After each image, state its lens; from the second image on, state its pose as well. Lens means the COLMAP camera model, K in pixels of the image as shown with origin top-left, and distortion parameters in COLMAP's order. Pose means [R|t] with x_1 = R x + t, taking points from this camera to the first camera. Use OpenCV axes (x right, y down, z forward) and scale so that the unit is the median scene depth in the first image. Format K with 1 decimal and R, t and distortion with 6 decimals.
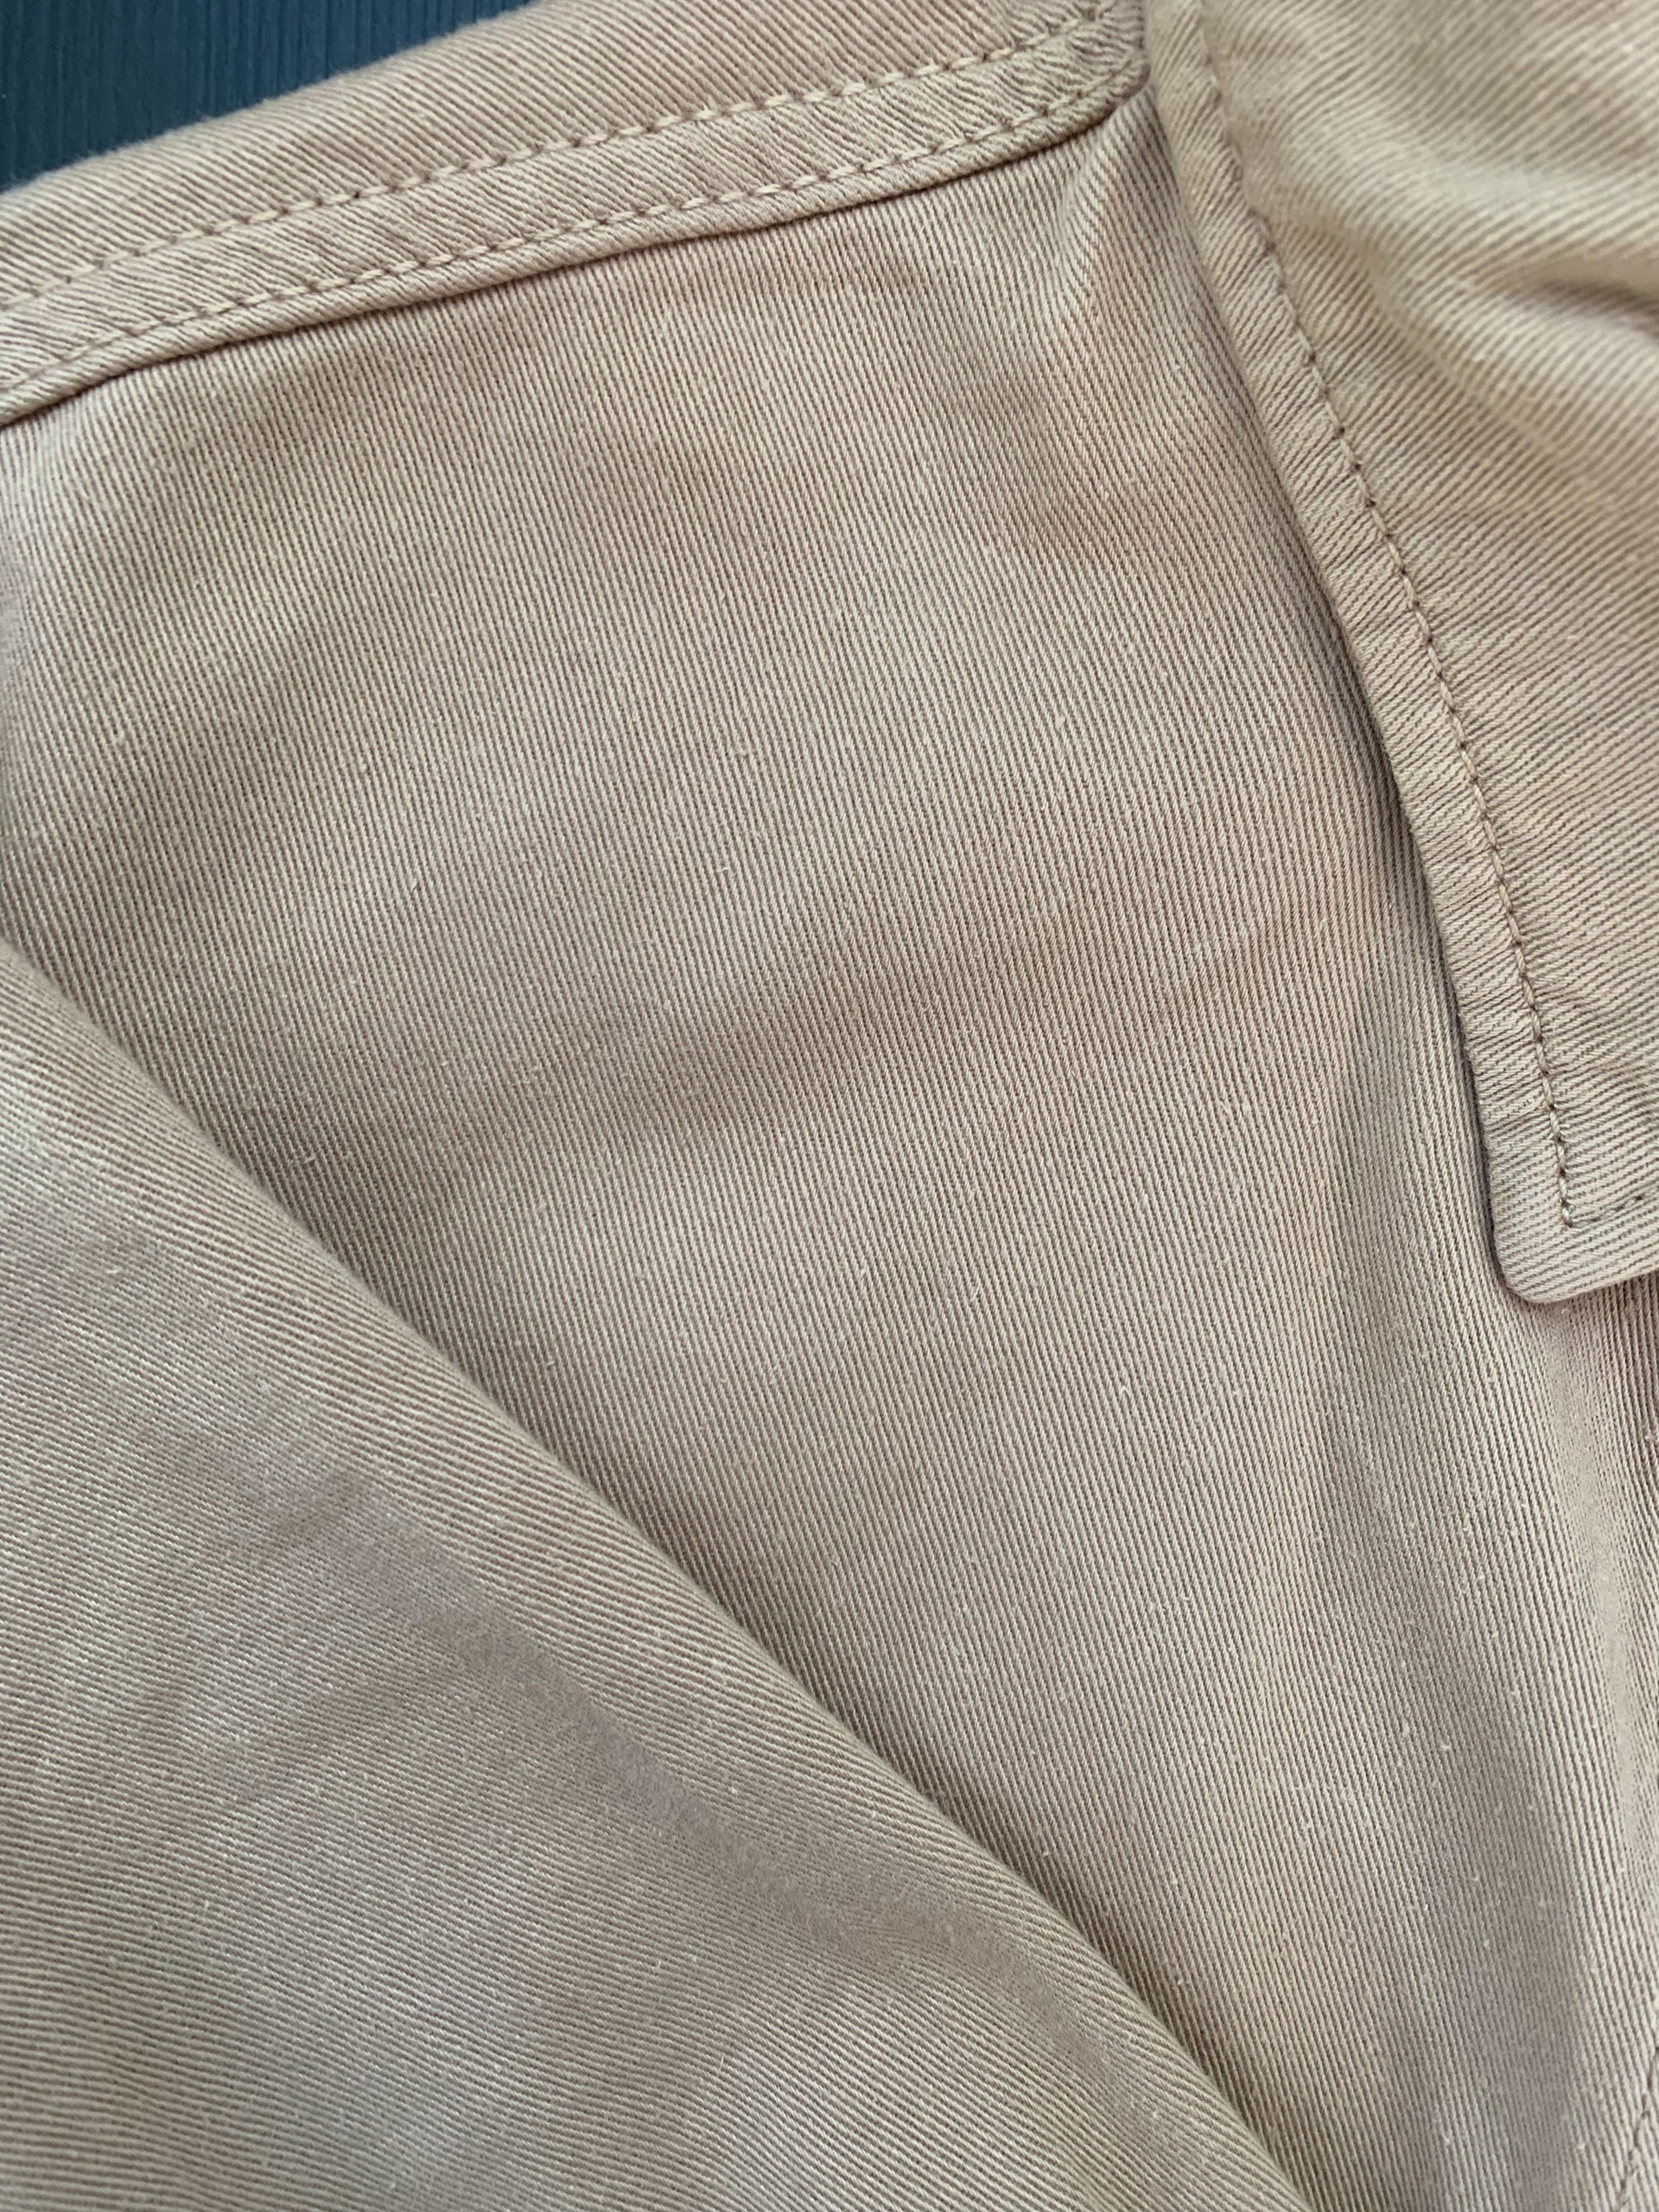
lens RADIAL K [[1731.5, 0, 829.5], [0, 1731.5, 1106.0], [0, 0, 1]] dist [0.003201, 0.007790]
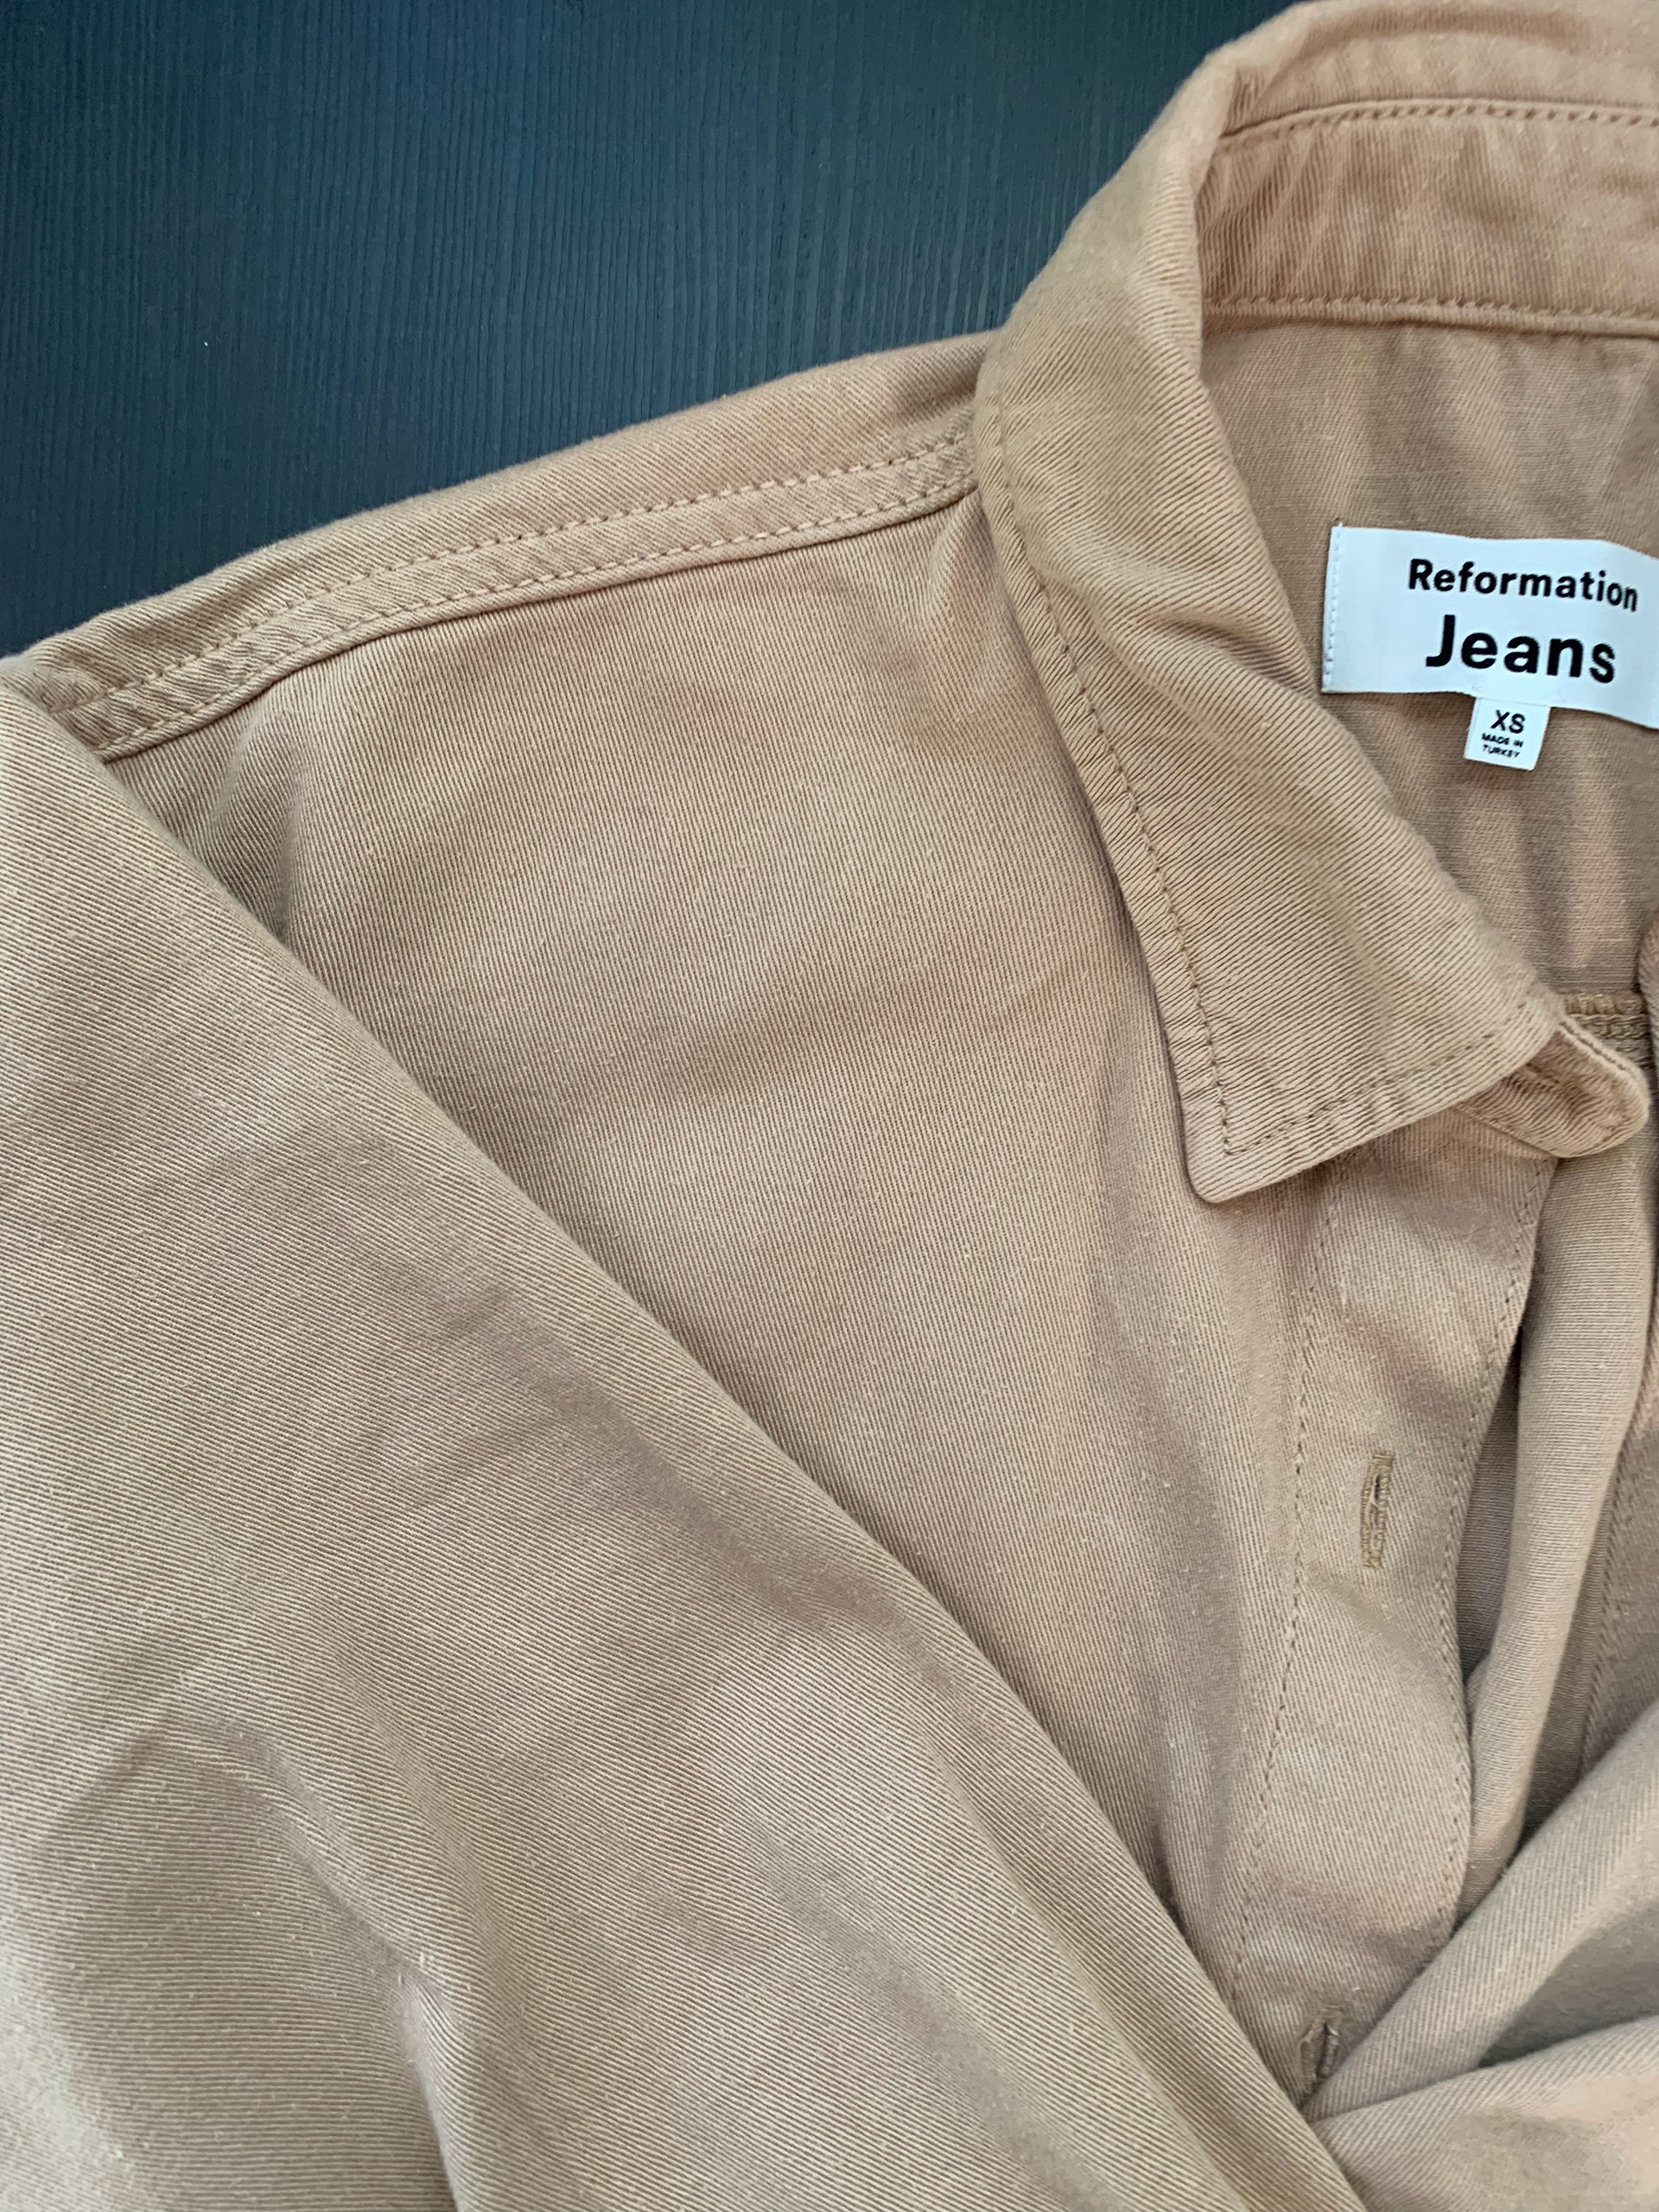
lens RADIAL K [[1640.9, 0, 829.5], [0, 1640.9, 1106.0], [0, 0, 1]] dist [0.098672, 0.000760]
pose [[0.999848, 0.016475, -0.005640, 0.049370], [-0.016740, 0.998575, -0.050677, 0.108731], [0.004797, 0.050764, 0.998699, -0.592315]]
